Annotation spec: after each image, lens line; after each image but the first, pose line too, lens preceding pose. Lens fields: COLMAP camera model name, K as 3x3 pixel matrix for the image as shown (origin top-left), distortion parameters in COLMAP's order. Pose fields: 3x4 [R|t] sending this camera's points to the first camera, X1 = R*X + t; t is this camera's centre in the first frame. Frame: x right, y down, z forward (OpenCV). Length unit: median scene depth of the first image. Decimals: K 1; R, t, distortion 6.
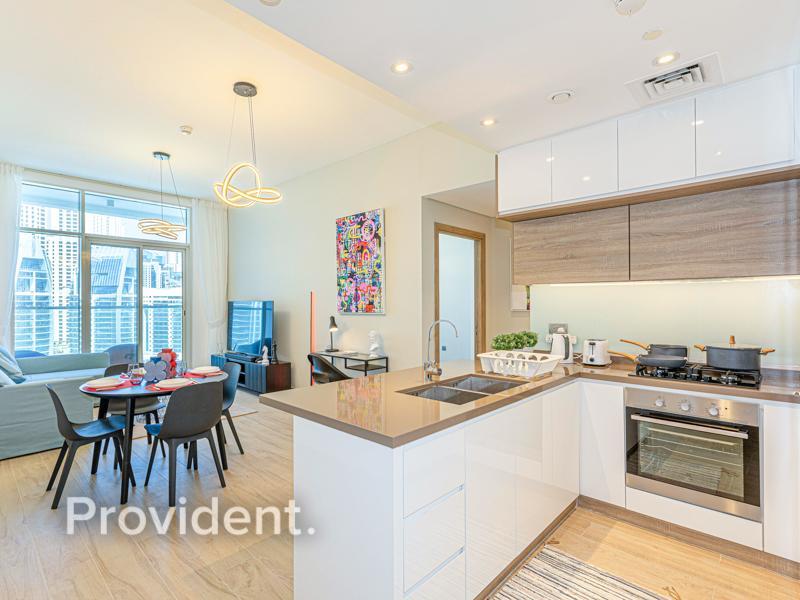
lens RADIAL K [[404.3, 0, 375.3], [0, 404.3, 300.9], [0, 0, 1]] dist [-0.003758, 0.000191]
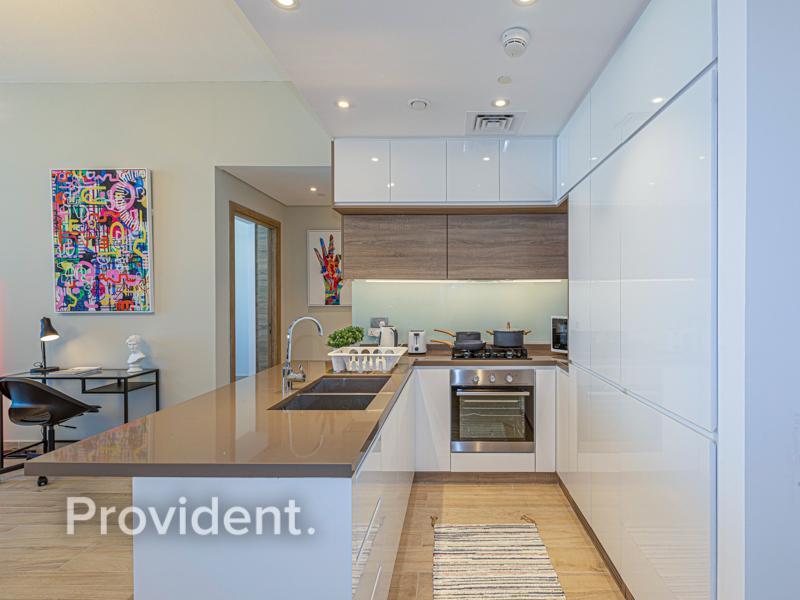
lens RADIAL K [[404.3, 0, 445.6], [0, 404.3, 301.2], [0, 0, 1]] dist [-0.003758, 0.000191]
pose [[0.711675, -0.003090, 0.702502, -0.168698], [-0.005243, 0.999939, 0.009710, 0.002597], [-0.702489, -0.010593, 0.711616, 0.132139]]
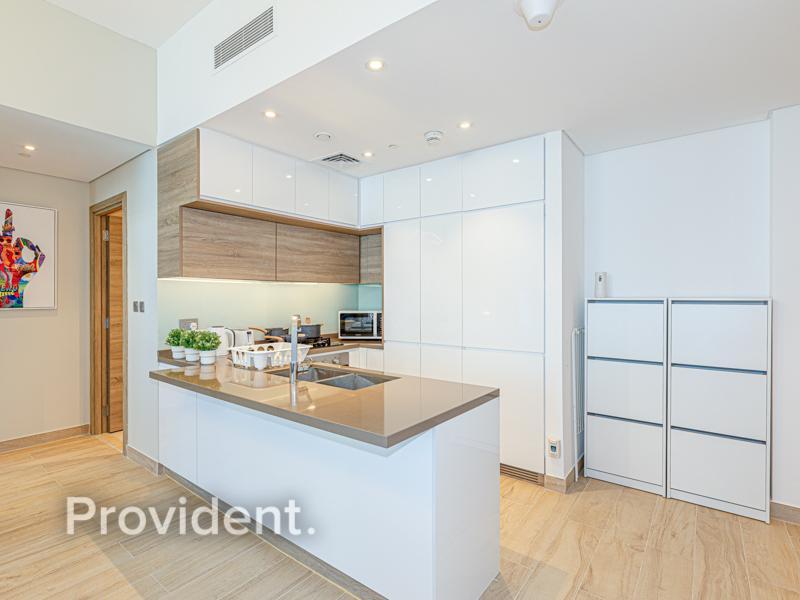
lens RADIAL K [[404.3, 0, 371.1], [0, 404.3, 298.9], [0, 0, 1]] dist [-0.003758, 0.000191]
pose [[-0.087114, -0.000717, 0.996198, -0.576787], [-0.002942, 0.999996, 0.000462, 0.006283], [-0.996194, -0.002891, -0.087116, 0.664933]]
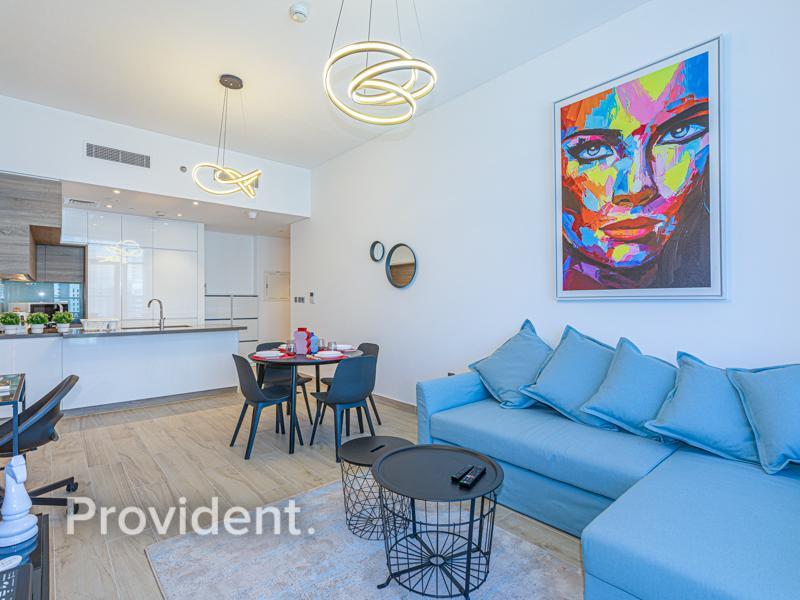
lens RADIAL K [[404.3, 0, 404.1], [0, 404.3, 300.8], [0, 0, 1]] dist [-0.003758, 0.000191]
pose [[-0.997708, 0.004671, 0.067507, -0.905116], [0.004419, 0.999983, -0.003888, 0.050786], [-0.067524, -0.003581, -0.997711, 2.173558]]
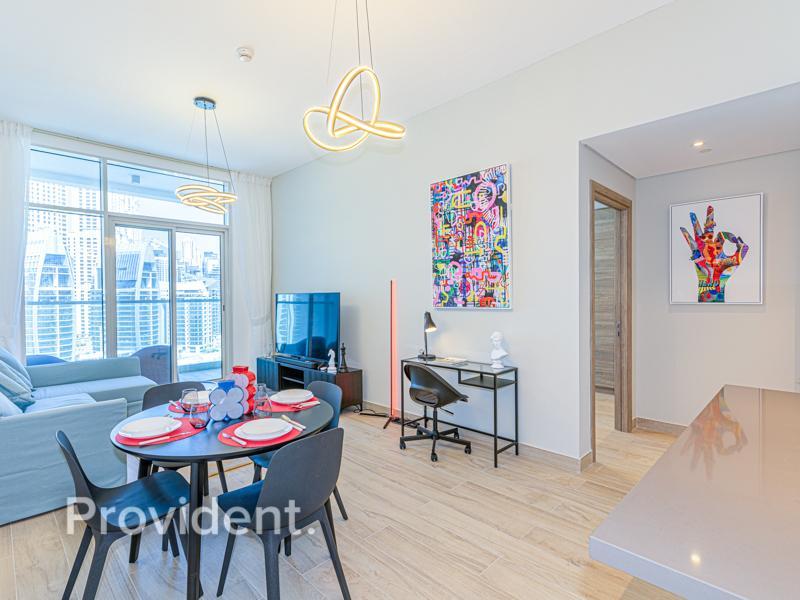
lens RADIAL K [[404.3, 0, 373.0], [0, 404.3, 300.6], [0, 0, 1]] dist [-0.003758, 0.000191]
pose [[0.999249, -0.005573, -0.038339, -0.291802], [0.006253, 0.999825, 0.017647, 0.003717], [0.038234, -0.017874, 0.999109, 0.383376]]
